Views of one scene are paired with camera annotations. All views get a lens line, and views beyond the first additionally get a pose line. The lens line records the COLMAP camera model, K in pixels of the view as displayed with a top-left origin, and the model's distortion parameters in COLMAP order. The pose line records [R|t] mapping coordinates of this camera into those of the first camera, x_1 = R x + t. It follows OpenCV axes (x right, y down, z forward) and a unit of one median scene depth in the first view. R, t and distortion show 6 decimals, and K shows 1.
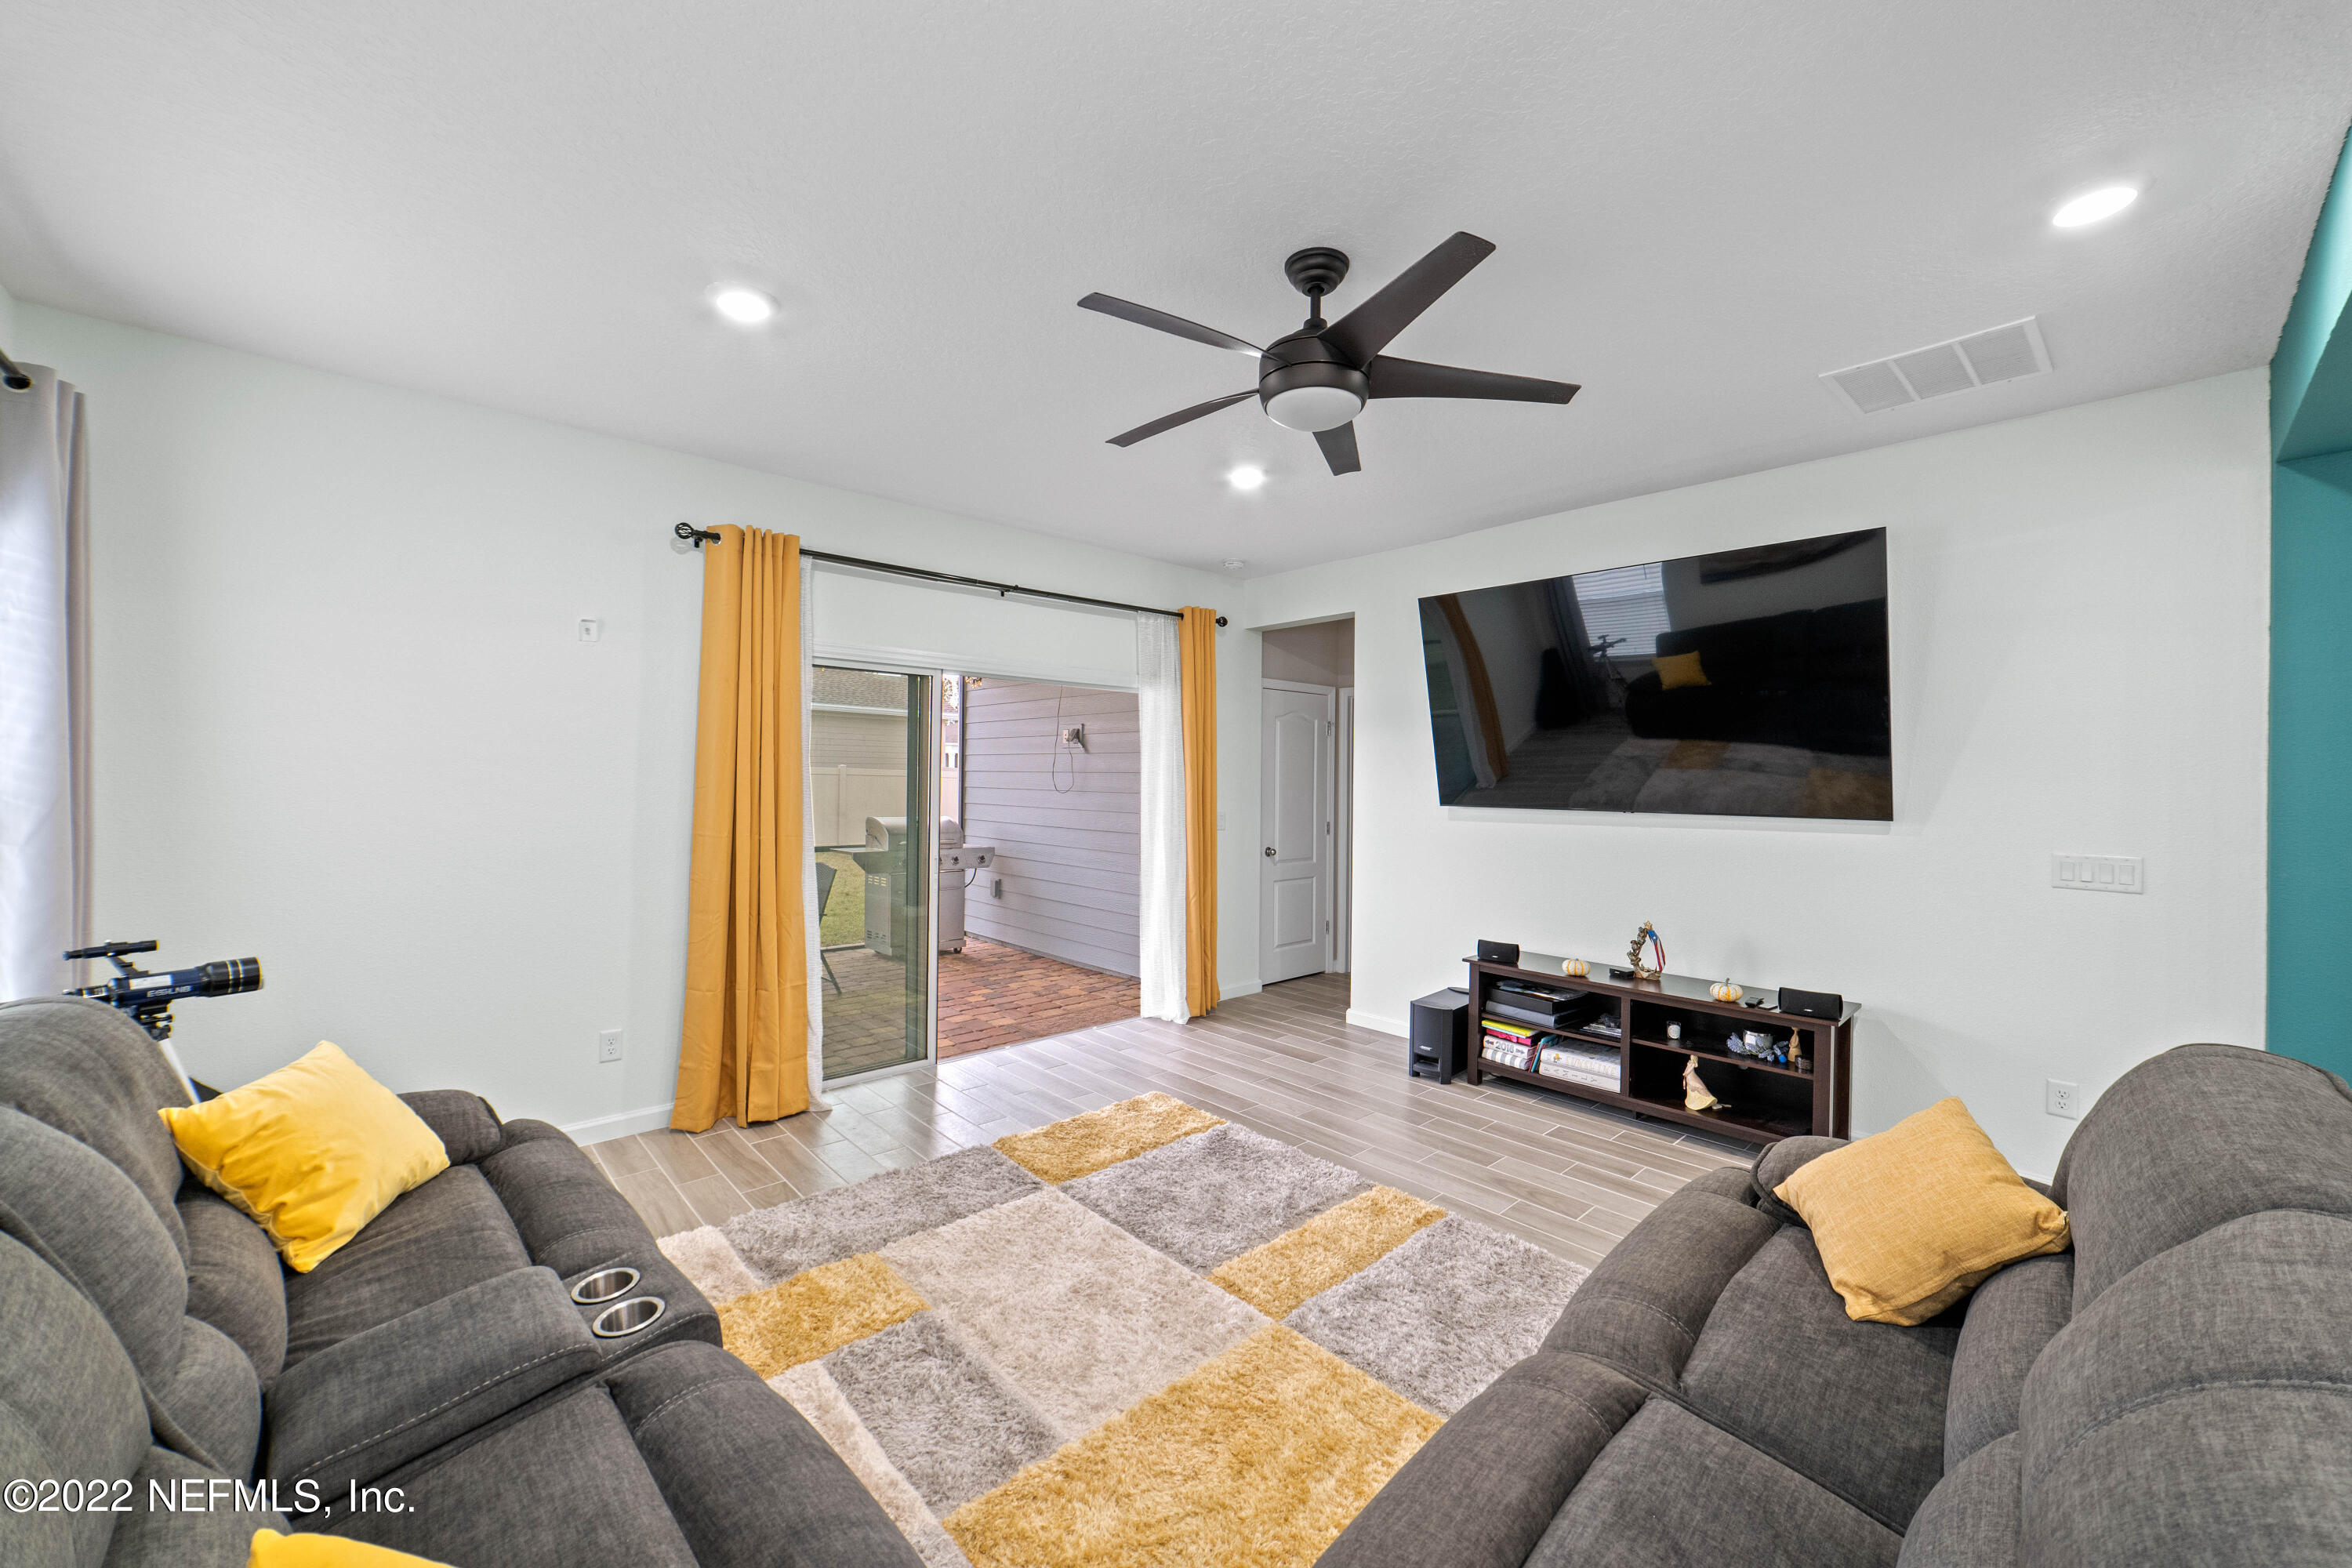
lens RADIAL K [[893.9, 0, 1178.1], [0, 893.9, 755.9], [0, 0, 1]] dist [-0.026404, 0.009885]
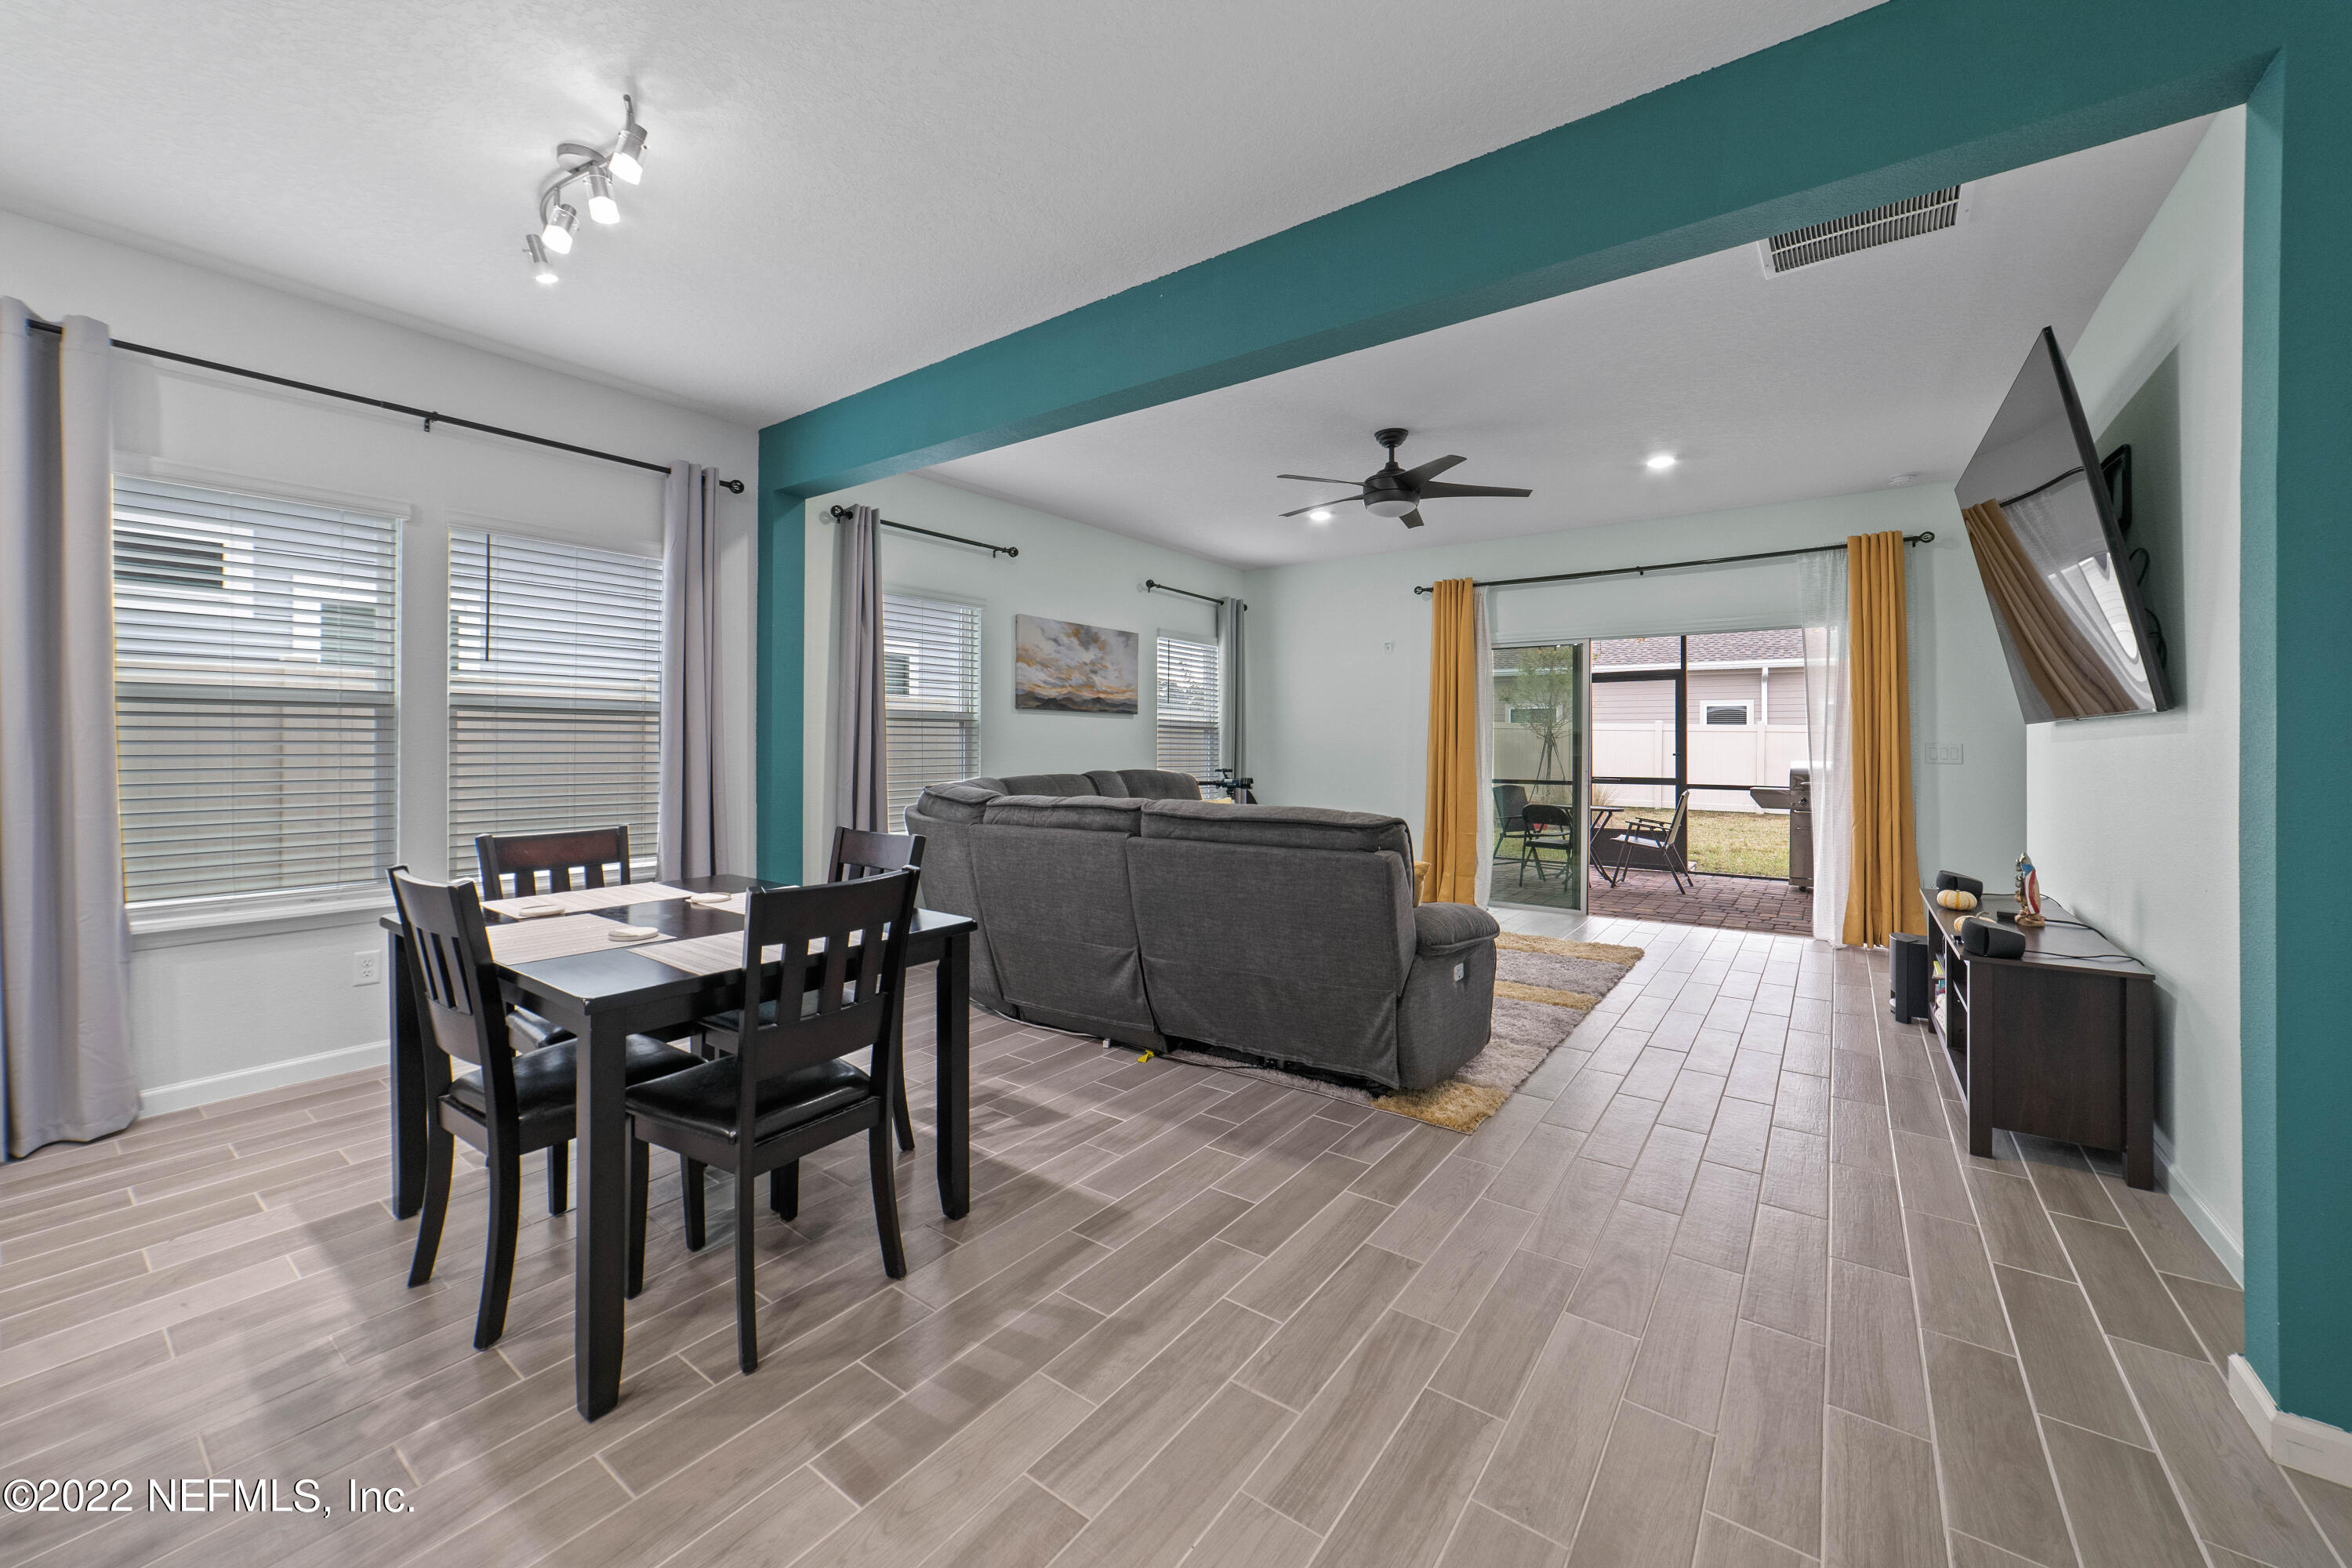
lens RADIAL K [[907.3, 0, 1179.9], [0, 907.3, 738.2], [0, 0, 1]] dist [-0.024862, 0.009603]
pose [[0.198618, -0.017032, -0.979929, 1.172618], [0.024793, 0.999616, -0.012349, 0.072012], [0.979763, -0.021843, 0.198964, 0.090885]]
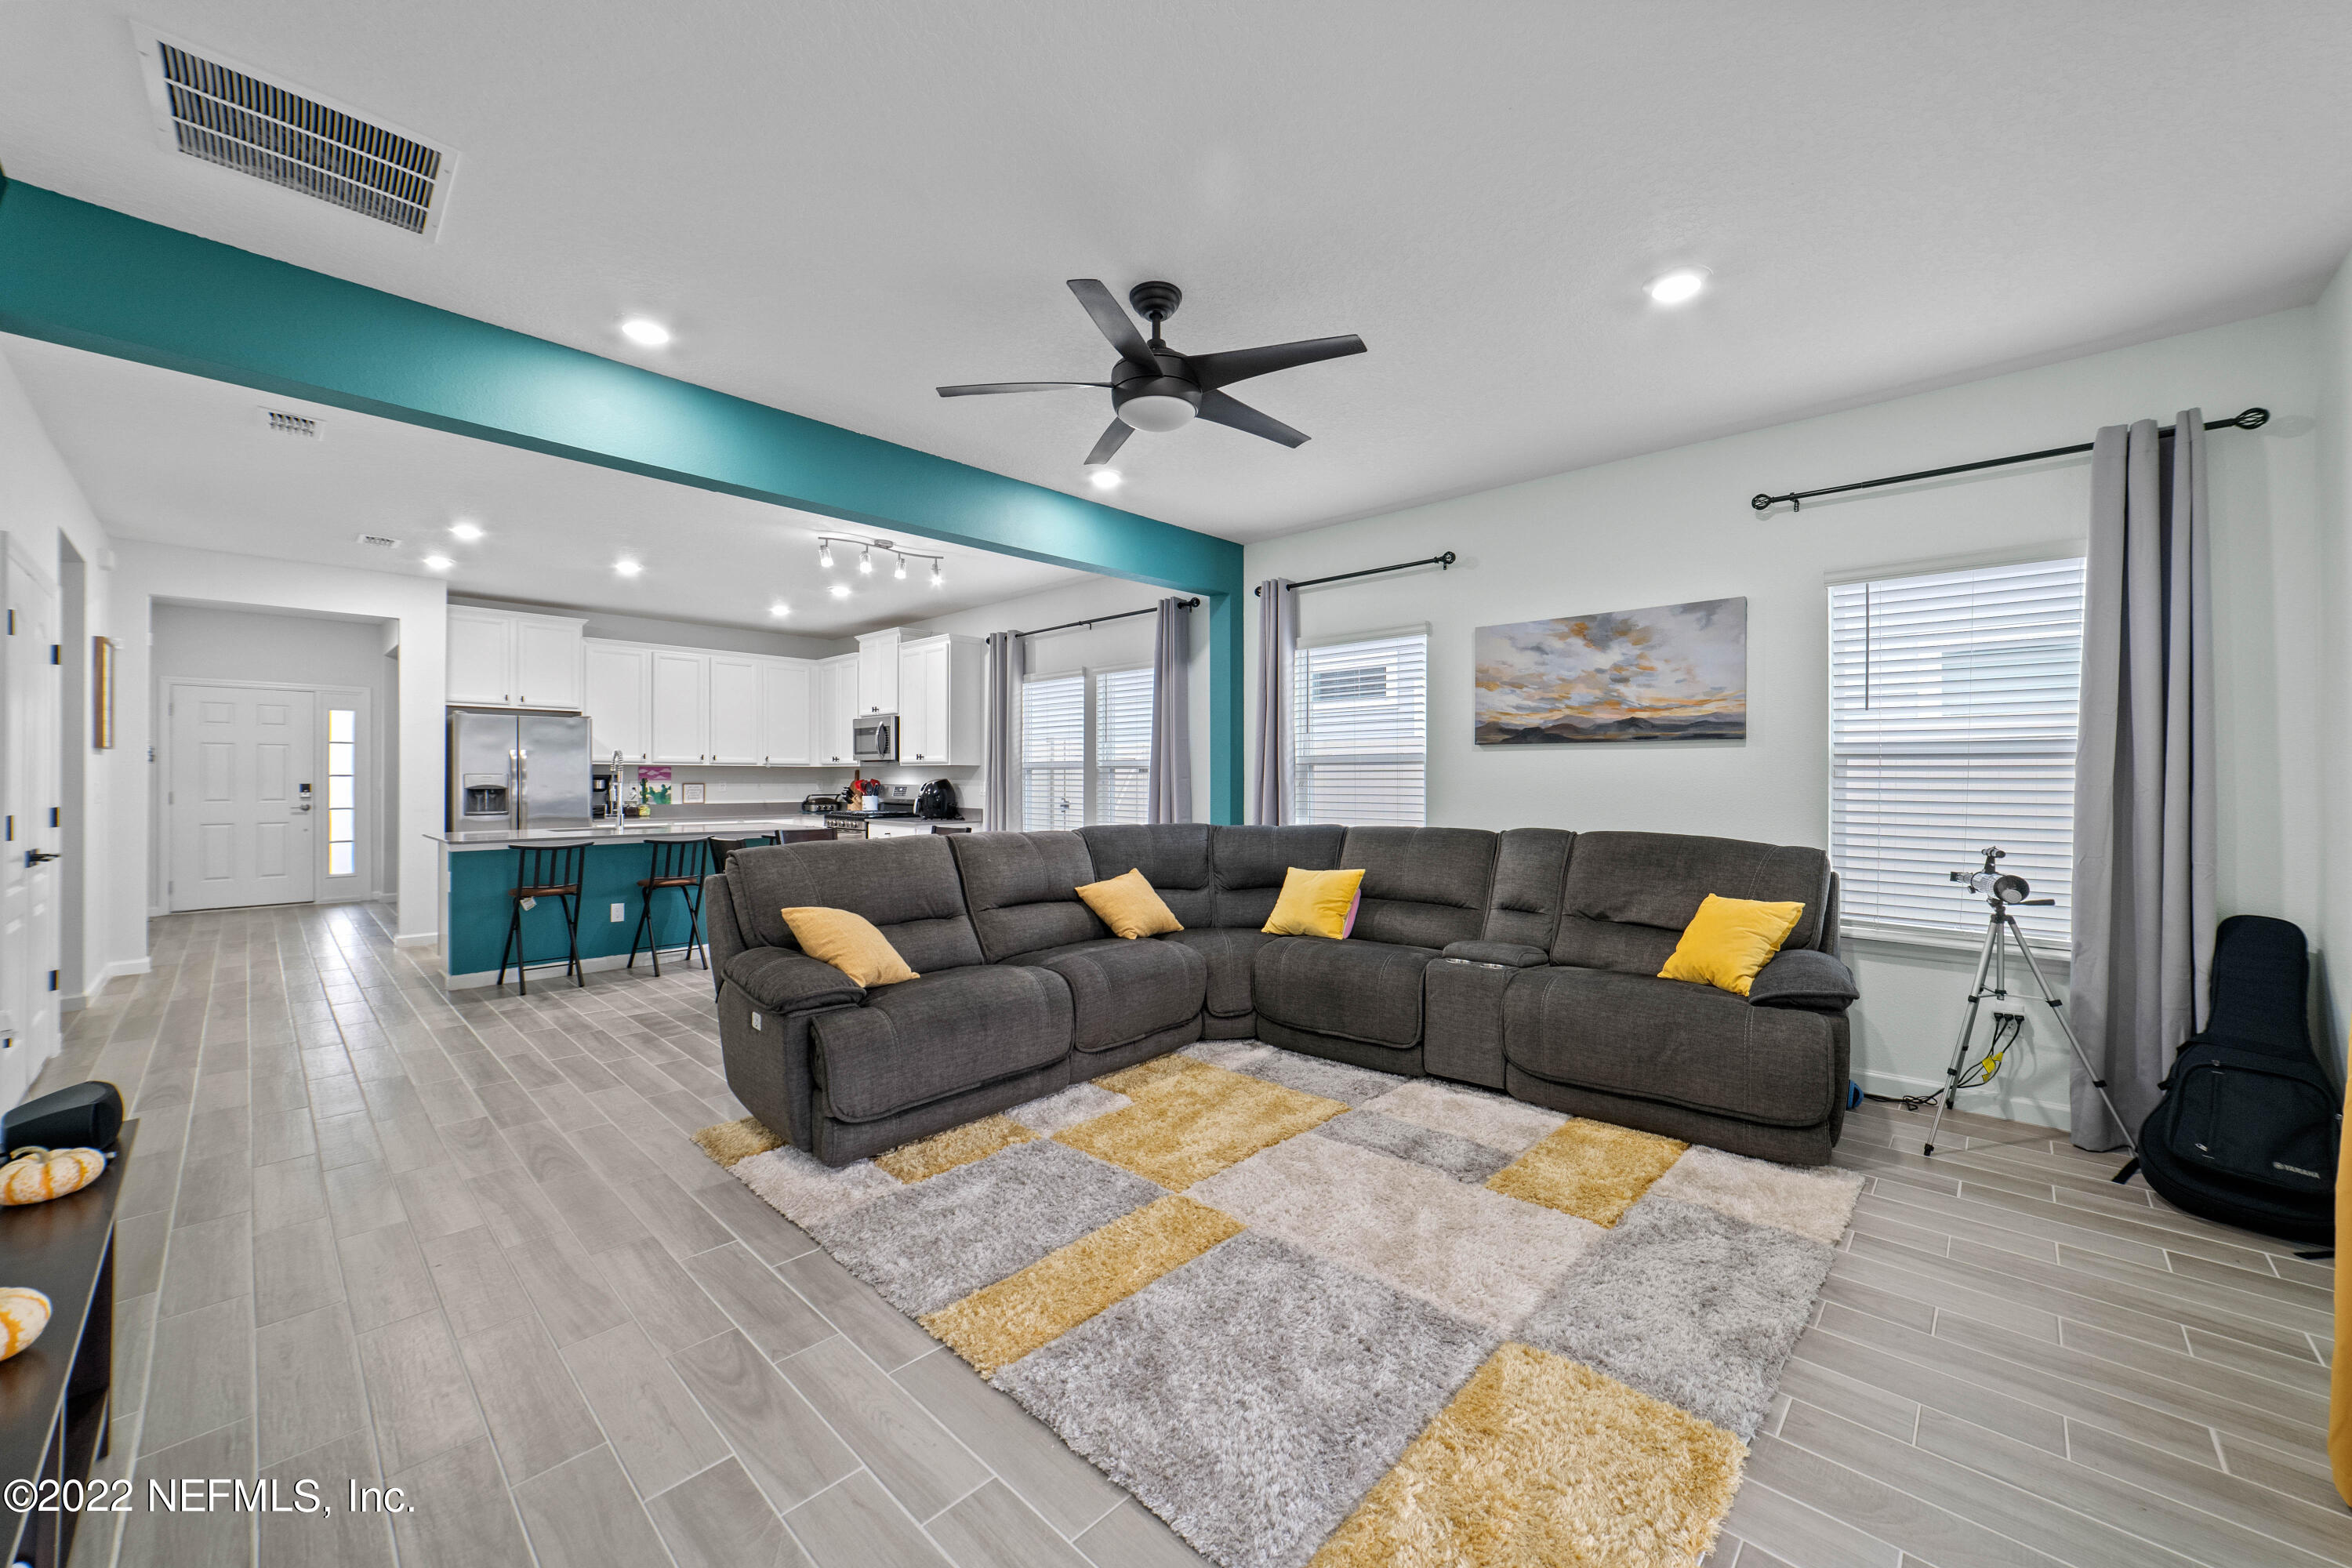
lens RADIAL K [[899.0, 0, 1177.6], [0, 899.0, 767.8], [0, 0, 1]] dist [-0.025542, 0.010154]
pose [[-0.997232, -0.012370, -0.073315, 0.118271], [-0.009557, 0.999209, -0.038595, 0.079017], [0.073735, -0.037787, -0.996562, 1.315467]]
